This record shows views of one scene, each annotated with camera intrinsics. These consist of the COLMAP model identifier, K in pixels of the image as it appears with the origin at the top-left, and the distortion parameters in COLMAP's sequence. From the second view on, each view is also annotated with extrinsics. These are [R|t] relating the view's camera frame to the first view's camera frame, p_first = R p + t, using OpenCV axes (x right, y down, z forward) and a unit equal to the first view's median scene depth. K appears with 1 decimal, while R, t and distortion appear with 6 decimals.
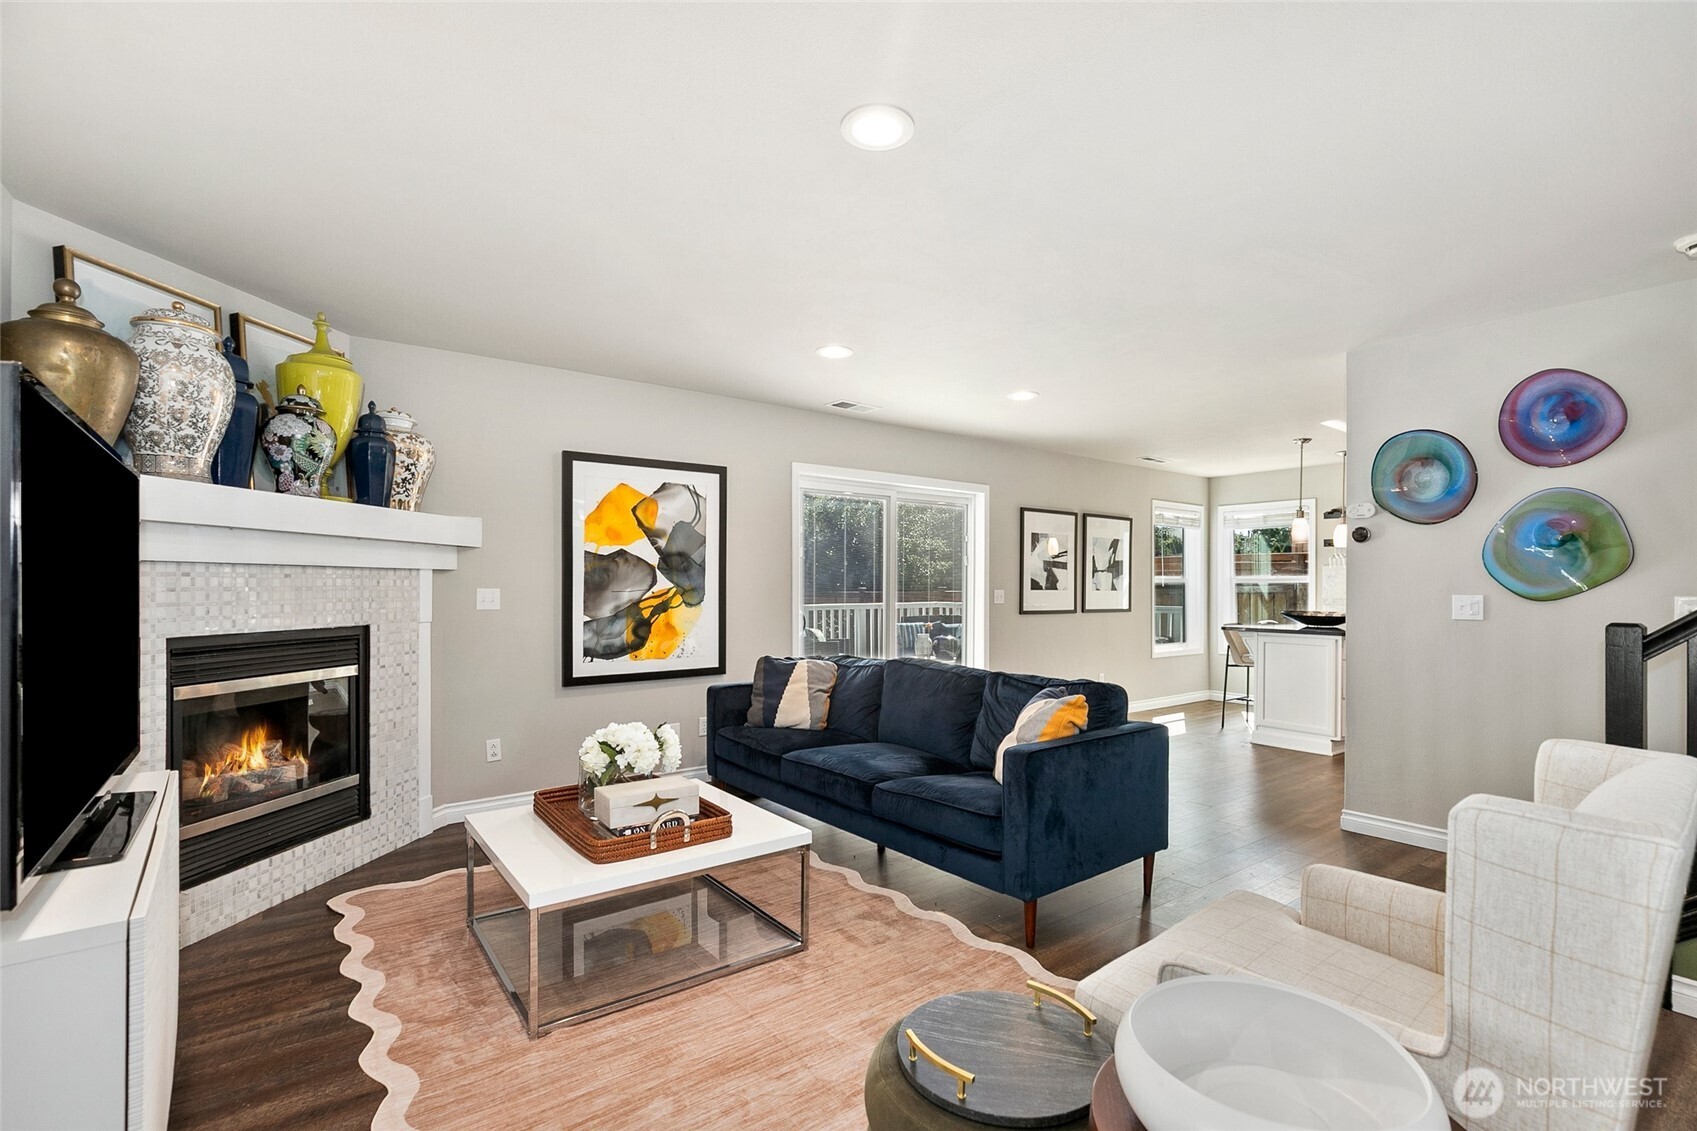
lens RADIAL K [[784.7, 0, 853.8], [0, 784.7, 587.5], [0, 0, 1]] dist [-0.001547, -0.000304]
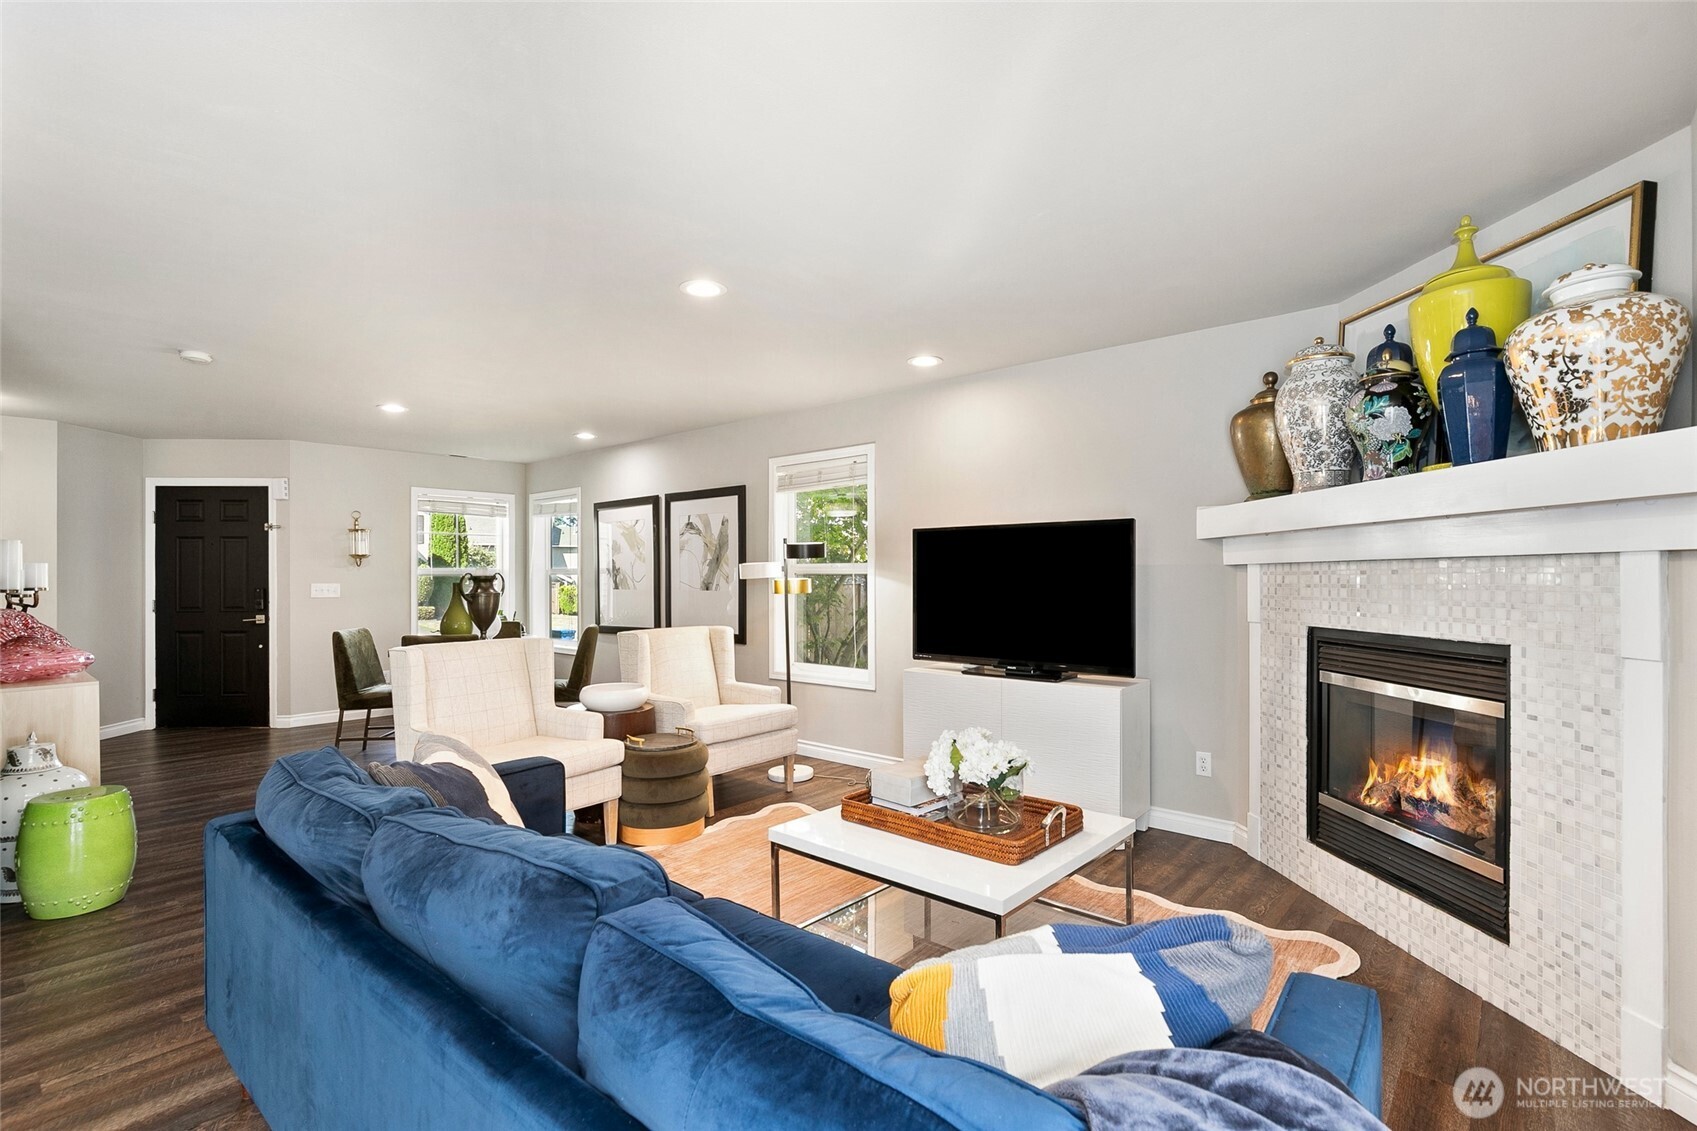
lens RADIAL K [[784.8, 0, 862.4], [0, 784.8, 572.1], [0, 0, 1]] dist [-0.000231, -0.000038]
pose [[-0.975642, -0.001217, -0.219364, 0.031527], [0.000183, 0.999980, -0.006364, -0.006445], [0.219367, -0.006249, -0.975622, 1.193461]]
